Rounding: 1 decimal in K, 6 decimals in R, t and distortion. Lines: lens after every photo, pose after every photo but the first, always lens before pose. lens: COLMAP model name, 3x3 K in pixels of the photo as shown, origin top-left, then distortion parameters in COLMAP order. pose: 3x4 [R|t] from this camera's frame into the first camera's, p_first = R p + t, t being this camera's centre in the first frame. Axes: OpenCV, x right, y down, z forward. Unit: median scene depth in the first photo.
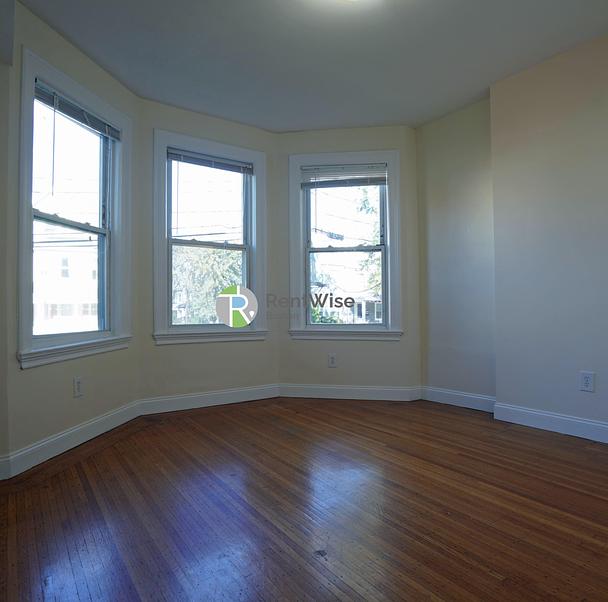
lens RADIAL K [[433.9, 0, 300.7], [0, 433.9, 304.2], [0, 0, 1]] dist [-0.061750, 0.031142]
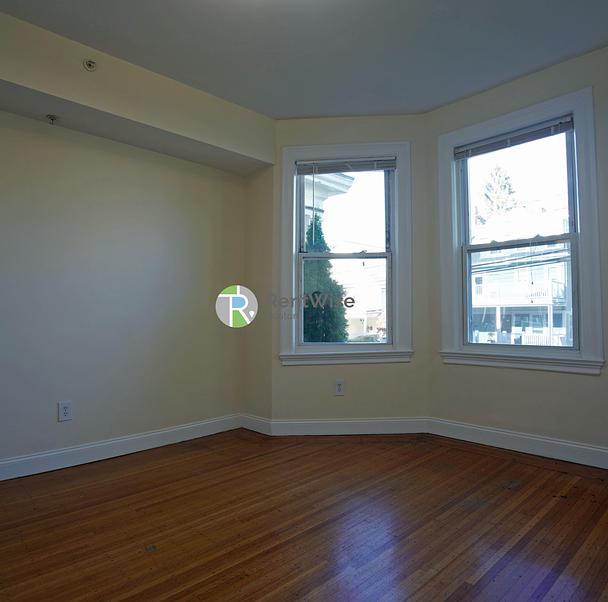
lens RADIAL K [[433.9, 0, 300.7], [0, 433.9, 304.2], [0, 0, 1]] dist [-0.061750, 0.031142]
pose [[0.148344, -0.028992, -0.988511, 0.521411], [0.010337, 0.999561, -0.027765, -0.010667], [0.988882, -0.006099, 0.148579, 0.521662]]
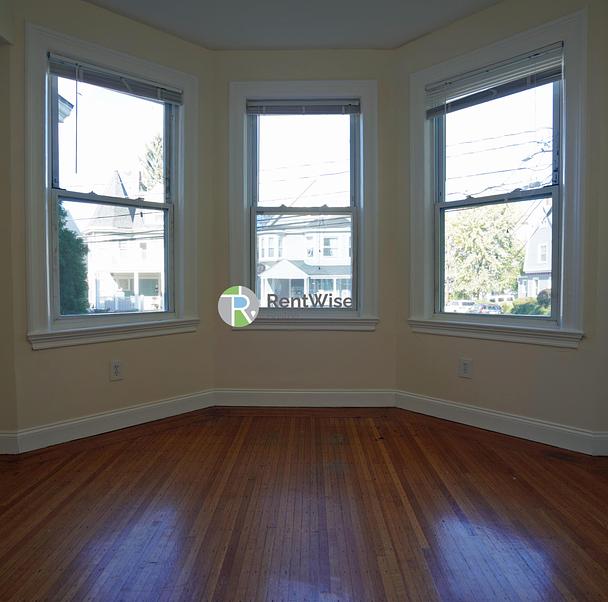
lens RADIAL K [[422.5, 0, 303.4], [0, 422.5, 301.1], [0, 0, 1]] dist [-0.067998, 0.036868]
pose [[0.807782, 0.029733, -0.588731, 0.274384], [0.001062, 0.998652, 0.051892, -0.008817], [0.589480, -0.042542, 0.806662, 0.367740]]
